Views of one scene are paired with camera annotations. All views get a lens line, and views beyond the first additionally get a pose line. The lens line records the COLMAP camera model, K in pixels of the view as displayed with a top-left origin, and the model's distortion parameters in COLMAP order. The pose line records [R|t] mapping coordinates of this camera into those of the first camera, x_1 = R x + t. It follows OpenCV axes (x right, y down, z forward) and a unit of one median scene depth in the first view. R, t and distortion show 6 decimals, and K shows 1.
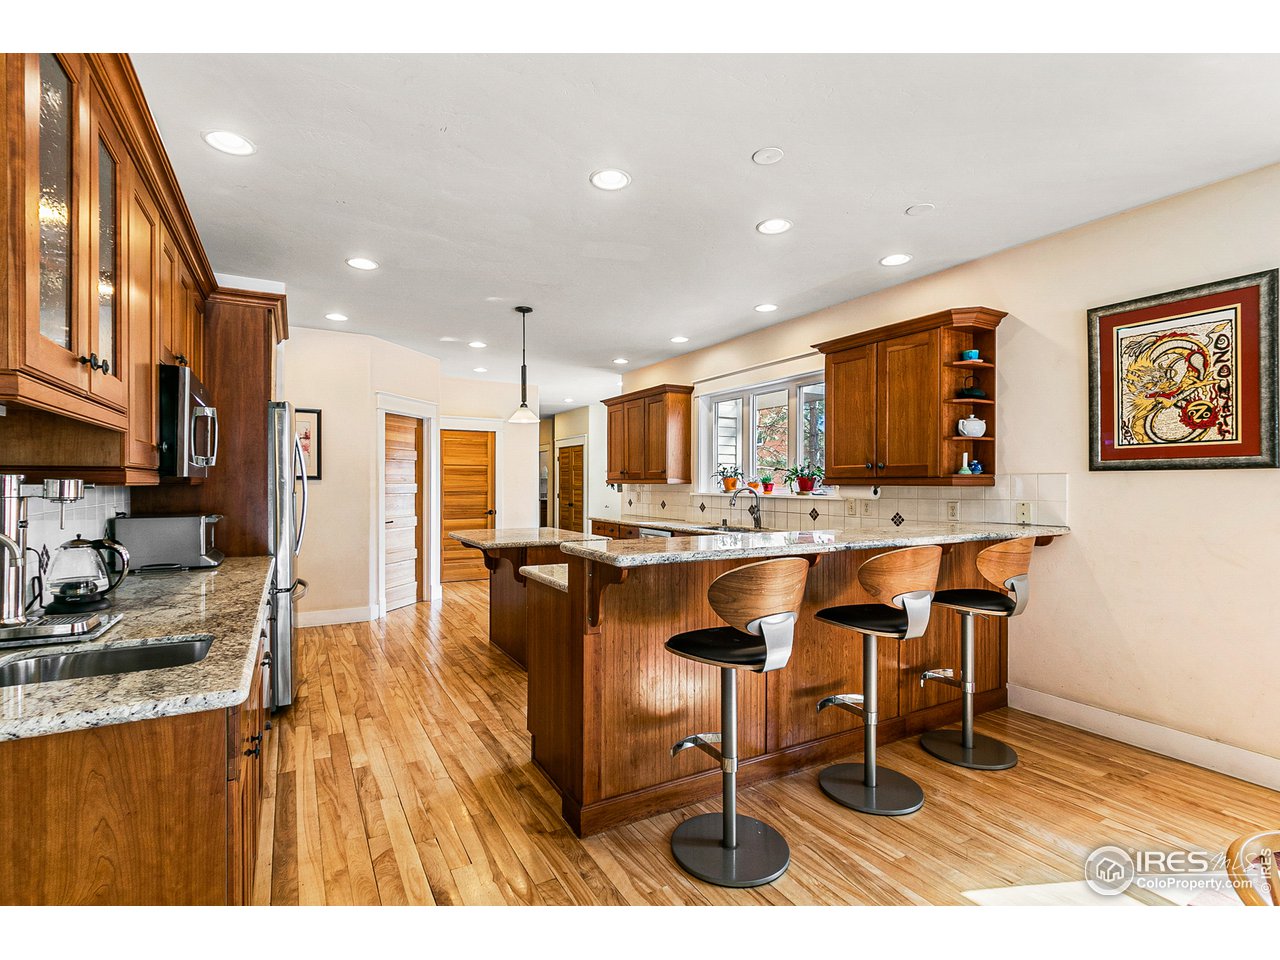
lens RADIAL K [[609.9, 0, 640.0], [0, 609.9, 480.0], [0, 0, 1]] dist [-0.001200, -0.000672]
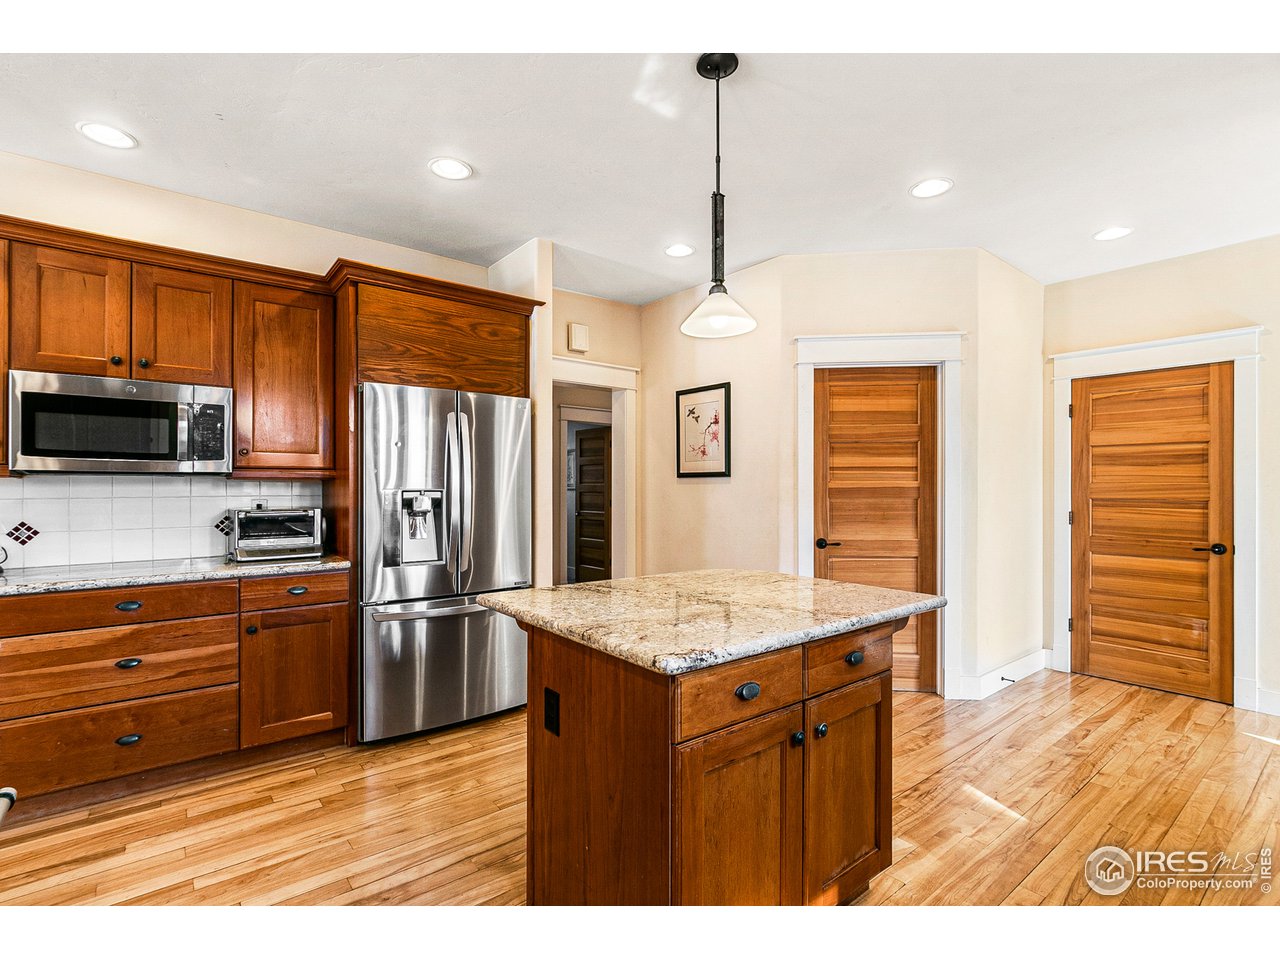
lens RADIAL K [[609.9, 0, 640.0], [0, 609.9, 480.0], [0, 0, 1]] dist [-0.001200, -0.000672]
pose [[0.127320, -0.009510, -0.991816, 0.199135], [0.002106, 0.999954, -0.009317, 0.010570], [0.991859, -0.000903, 0.127334, 0.807531]]
